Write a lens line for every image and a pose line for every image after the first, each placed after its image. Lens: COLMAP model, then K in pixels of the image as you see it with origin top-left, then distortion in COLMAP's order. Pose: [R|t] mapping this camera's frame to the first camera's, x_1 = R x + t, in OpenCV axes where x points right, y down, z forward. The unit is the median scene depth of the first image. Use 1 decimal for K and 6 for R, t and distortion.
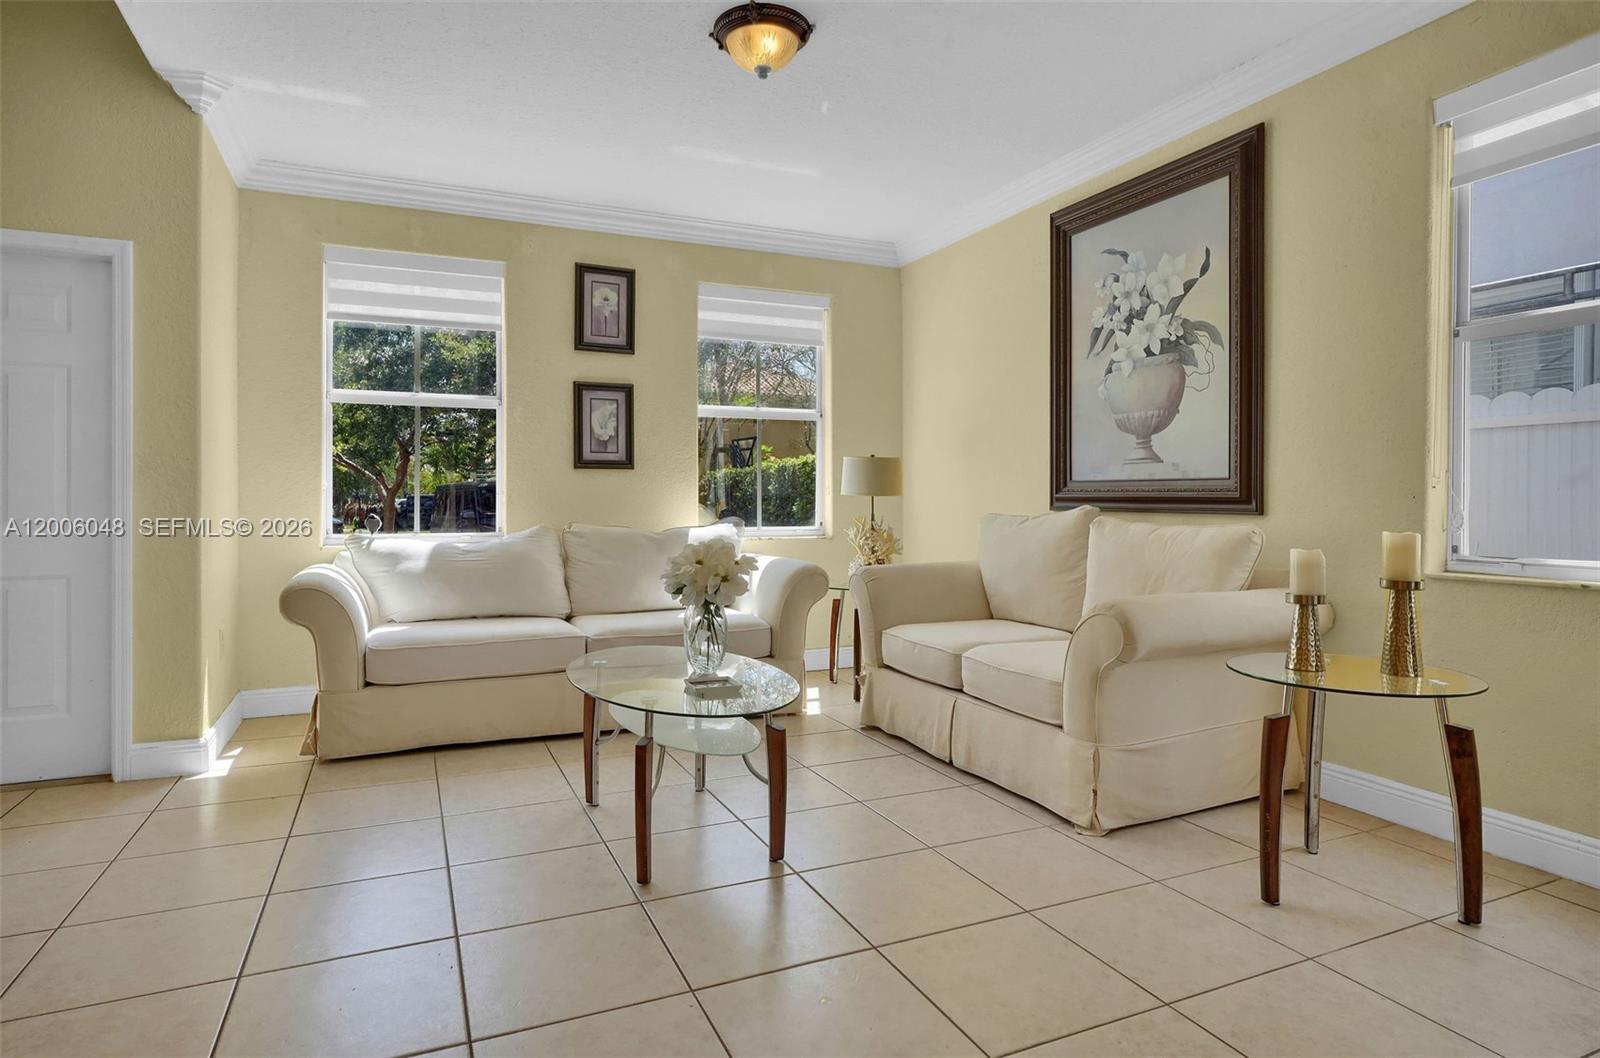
lens RADIAL K [[878.9, 0, 794.7], [0, 878.9, 507.4], [0, 0, 1]] dist [-0.002588, -0.000011]
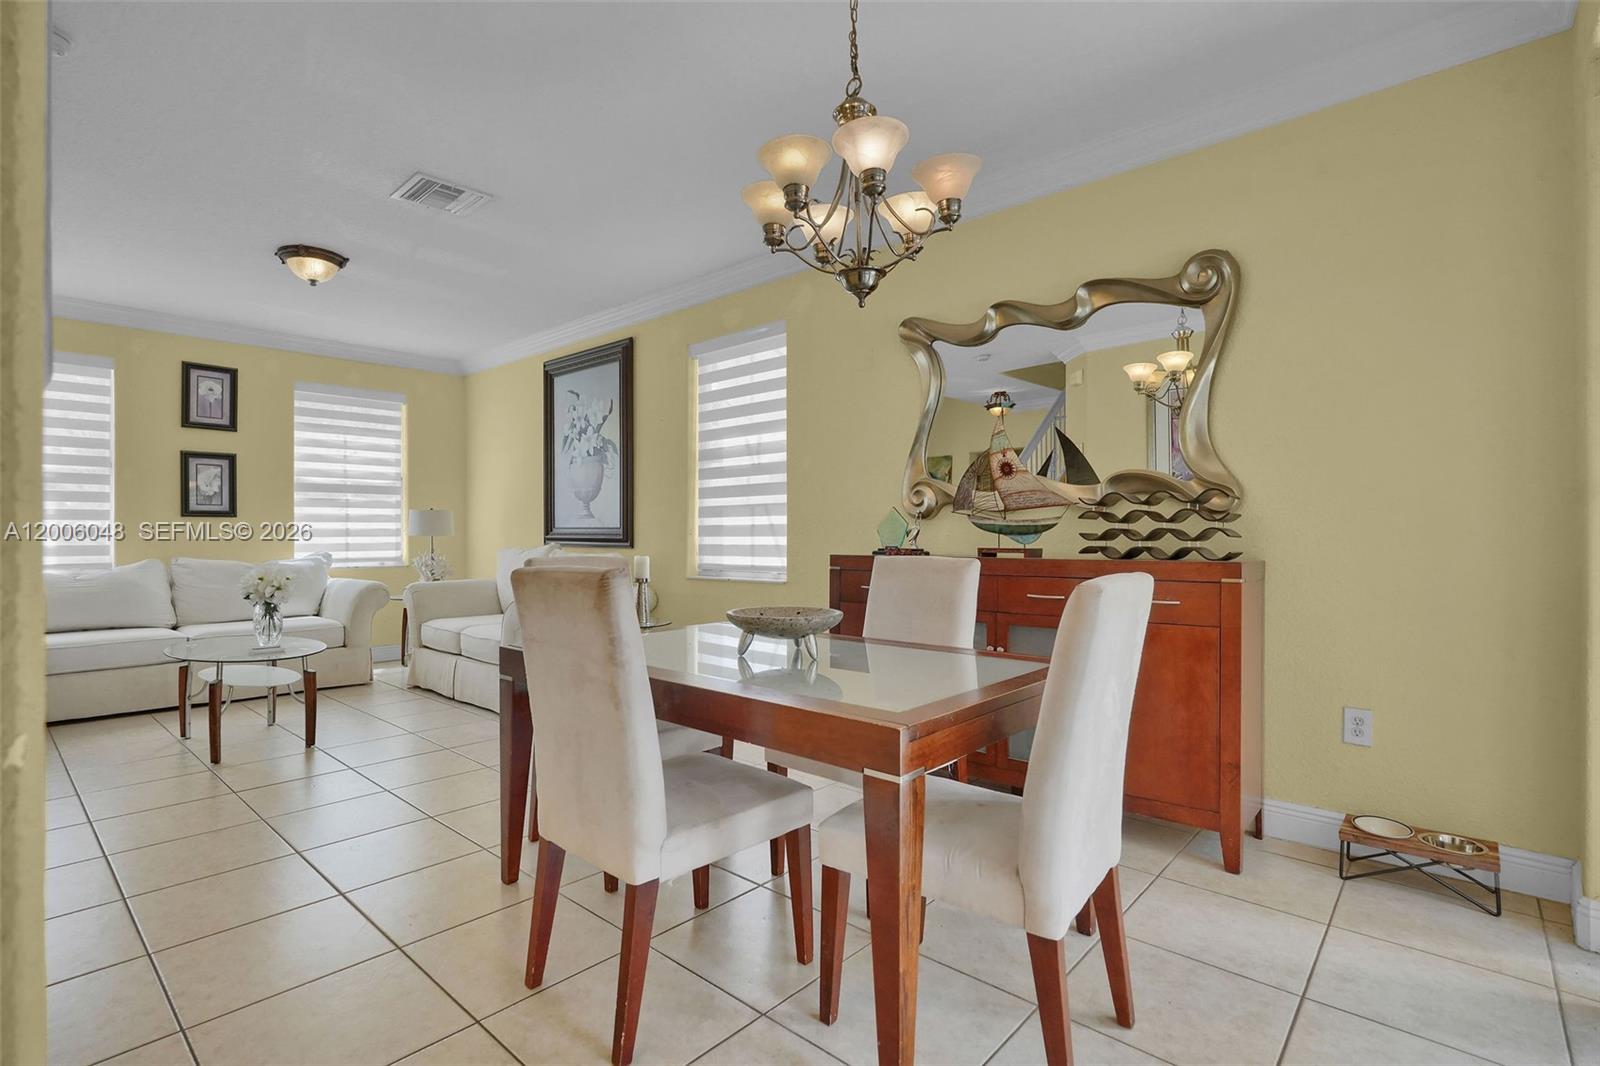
lens RADIAL K [[764.0, 0, 791.0], [0, 764.0, 536.0], [0, 0, 1]] dist [-0.000367, 0.000863]
pose [[0.918781, -0.002435, 0.394759, 0.169814], [0.004824, 0.999976, -0.005059, -0.005567], [-0.394737, 0.006553, 0.918771, -0.515296]]
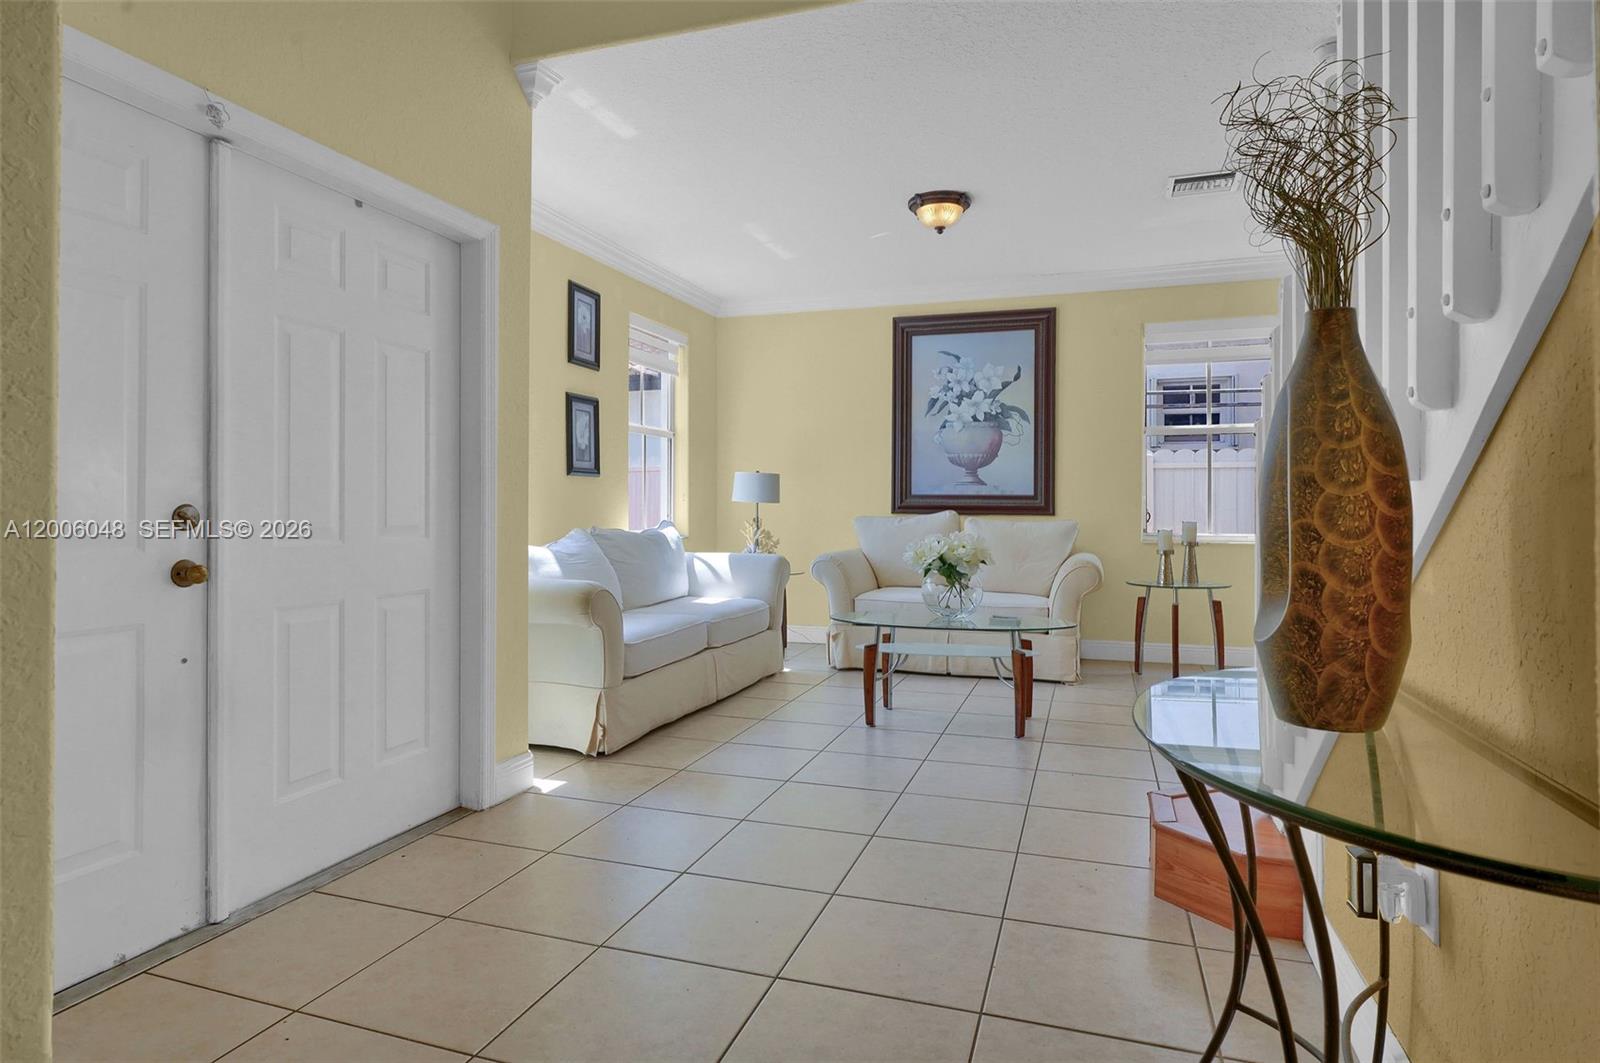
lens RADIAL K [[878.9, 0, 794.7], [0, 878.9, 509.9], [0, 0, 1]] dist [-0.002588, -0.000011]
pose [[0.681895, 0.000121, 0.731450, -1.024452], [0.000915, 0.999999, -0.001019, -0.001533], [-0.731450, 0.001364, 0.681894, 0.104292]]
